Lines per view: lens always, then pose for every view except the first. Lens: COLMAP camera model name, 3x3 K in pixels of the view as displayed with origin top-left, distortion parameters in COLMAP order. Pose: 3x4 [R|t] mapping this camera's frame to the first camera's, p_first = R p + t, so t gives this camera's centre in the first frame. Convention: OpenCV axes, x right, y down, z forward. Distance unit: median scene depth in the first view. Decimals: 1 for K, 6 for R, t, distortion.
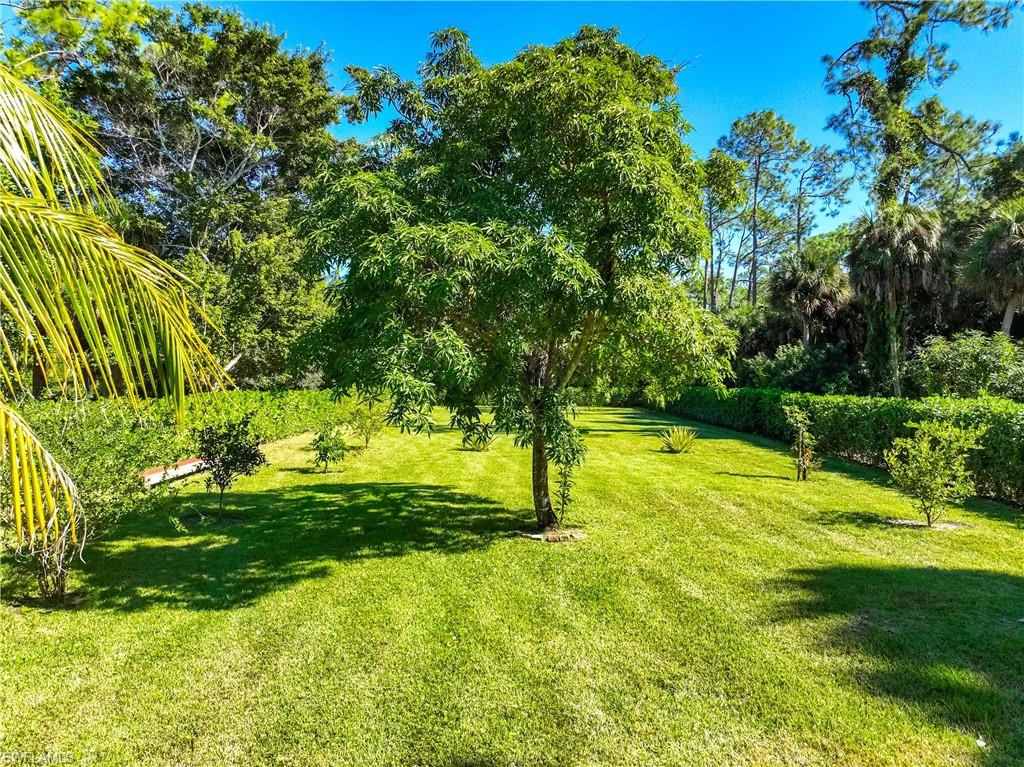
lens RADIAL K [[722.1, 0, 511.0], [0, 722.1, 379.3], [0, 0, 1]] dist [-0.002818, 0.017510]
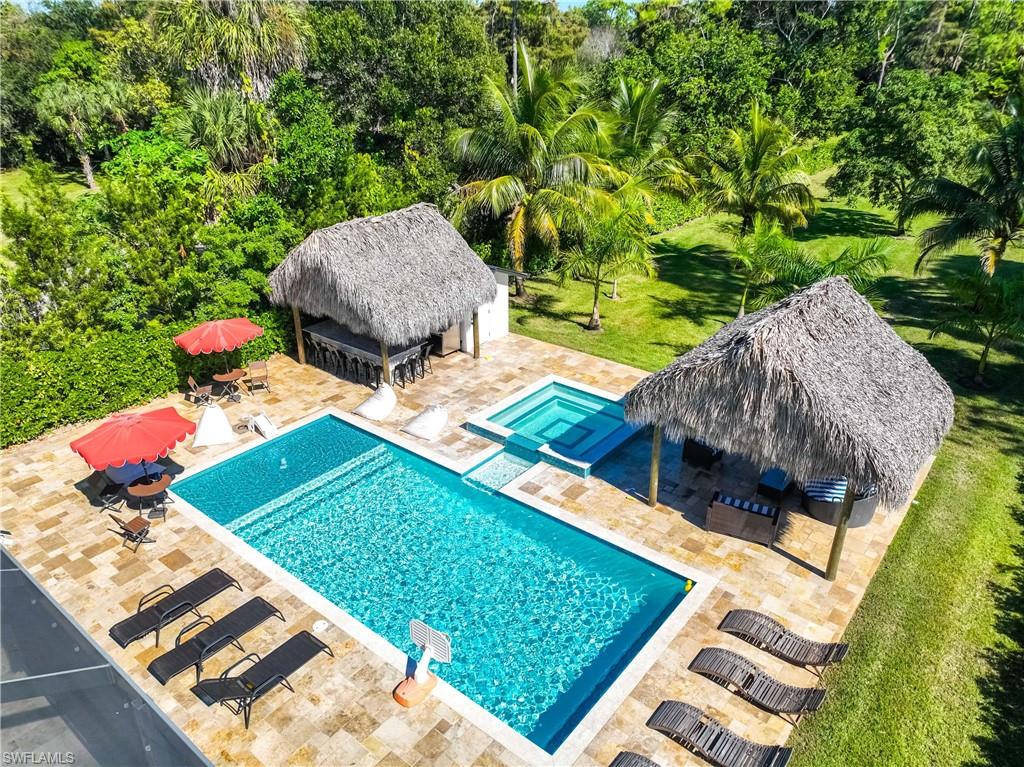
lens RADIAL K [[722.1, 0, 511.1], [0, 722.1, 385.1], [0, 0, 1]] dist [-0.002818, 0.017510]
pose [[0.789486, 0.253898, -0.558792, 0.300015], [0.007624, 0.906300, 0.422567, -0.257117], [0.613722, -0.337870, 0.713575, -1.184938]]
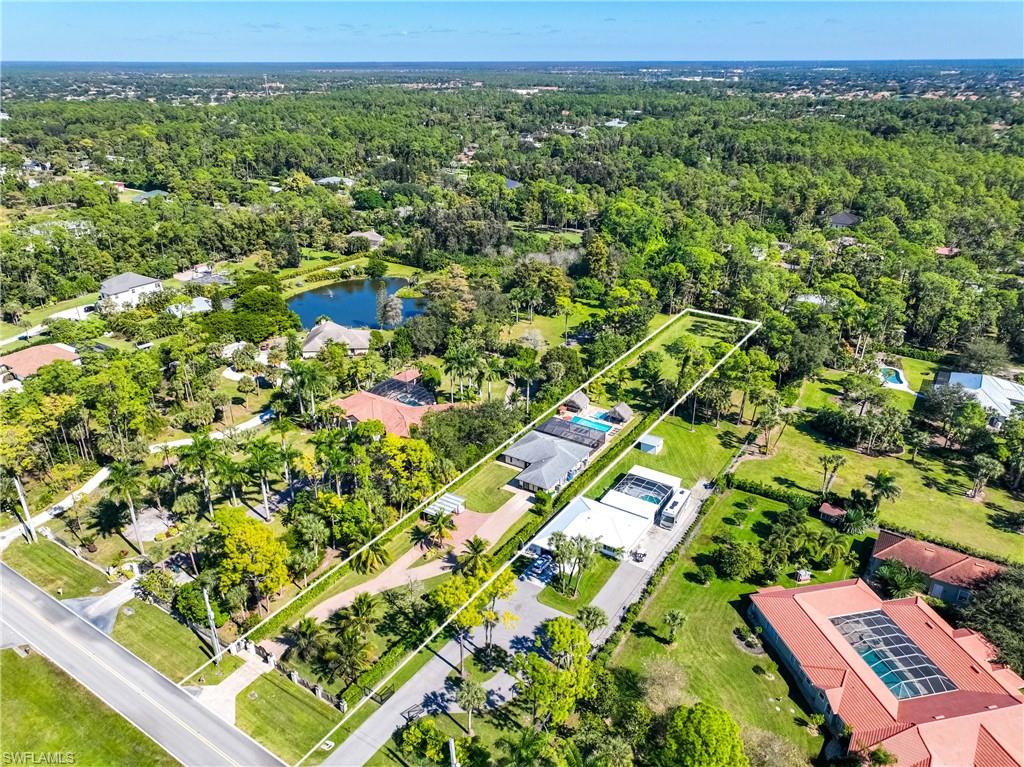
lens RADIAL K [[722.1, 0, 509.7], [0, 722.1, 379.8], [0, 0, 1]] dist [-0.002818, 0.017510]
pose [[0.845996, 0.207463, -0.491172, 2.556538], [0.011845, 0.913657, 0.406314, -3.062612], [0.533058, -0.349558, 0.770492, -6.335213]]
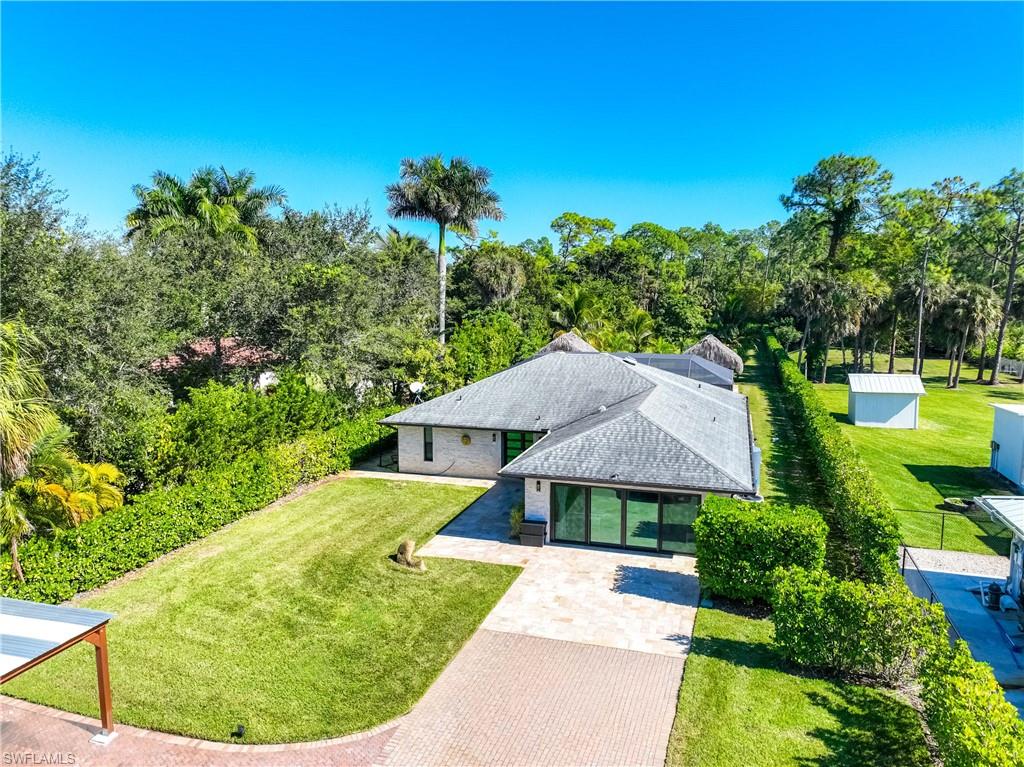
lens RADIAL K [[722.1, 0, 515.2], [0, 722.1, 381.3], [0, 0, 1]] dist [-0.002818, 0.017510]
pose [[0.961445, 0.028864, -0.273477, 0.196053], [0.006214, 0.991942, 0.126541, -0.239293], [0.274926, -0.123361, 0.953519, -2.999729]]
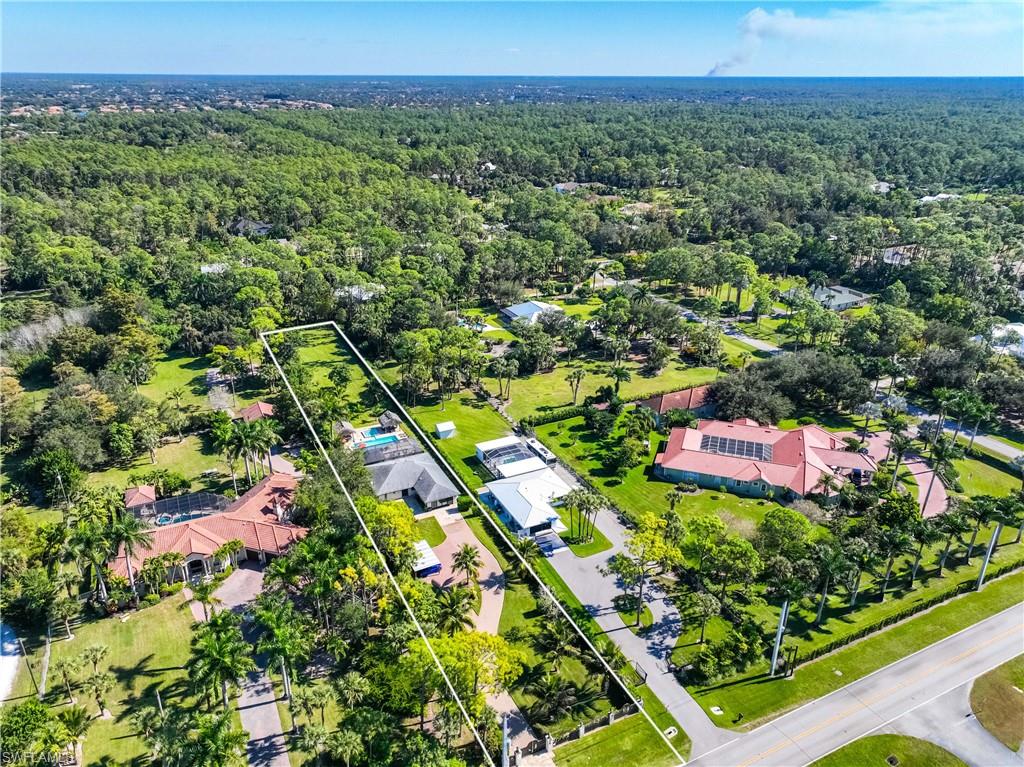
lens RADIAL K [[722.1, 0, 516.9], [0, 722.1, 384.1], [0, 0, 1]] dist [-0.002818, 0.017510]
pose [[0.884890, -0.189213, 0.425639, -1.649024], [0.001443, 0.914889, 0.403703, -3.131898], [-0.465798, -0.356618, 0.809849, -6.717531]]
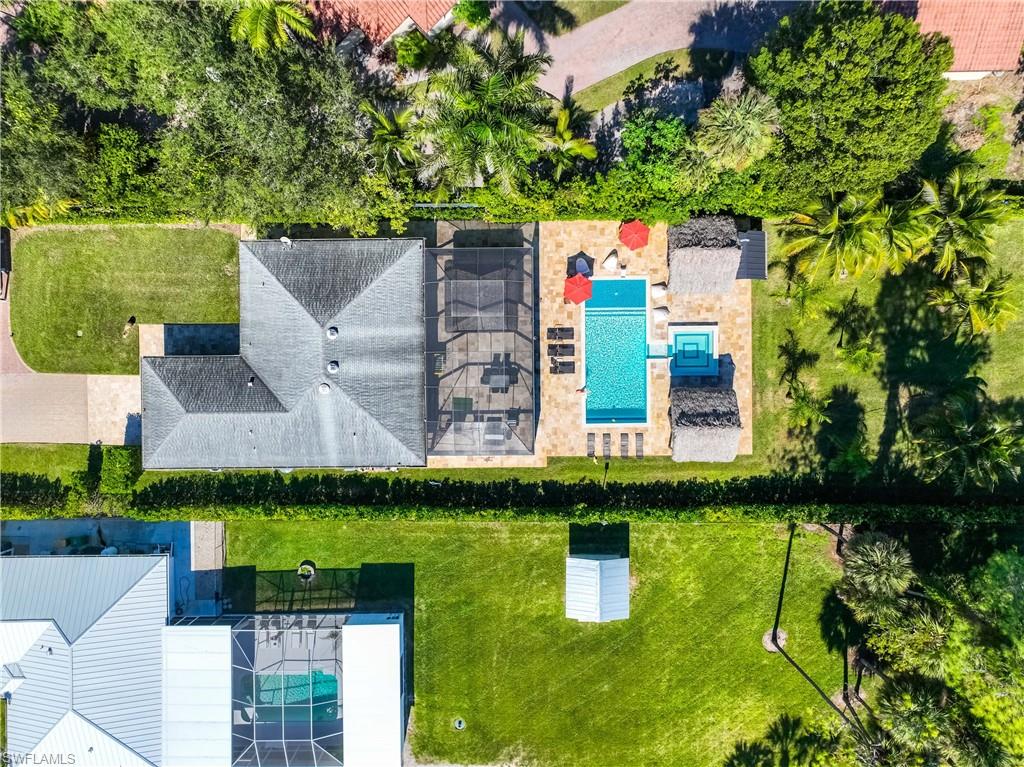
lens RADIAL K [[722.1, 0, 513.3], [0, 722.1, 382.3], [0, 0, 1]] dist [-0.002818, 0.017510]
pose [[0.029773, 0.999521, 0.008399, 0.017203], [-0.002051, -0.008342, 0.999963, -1.960519], [0.999555, -0.029789, 0.001802, -1.172789]]
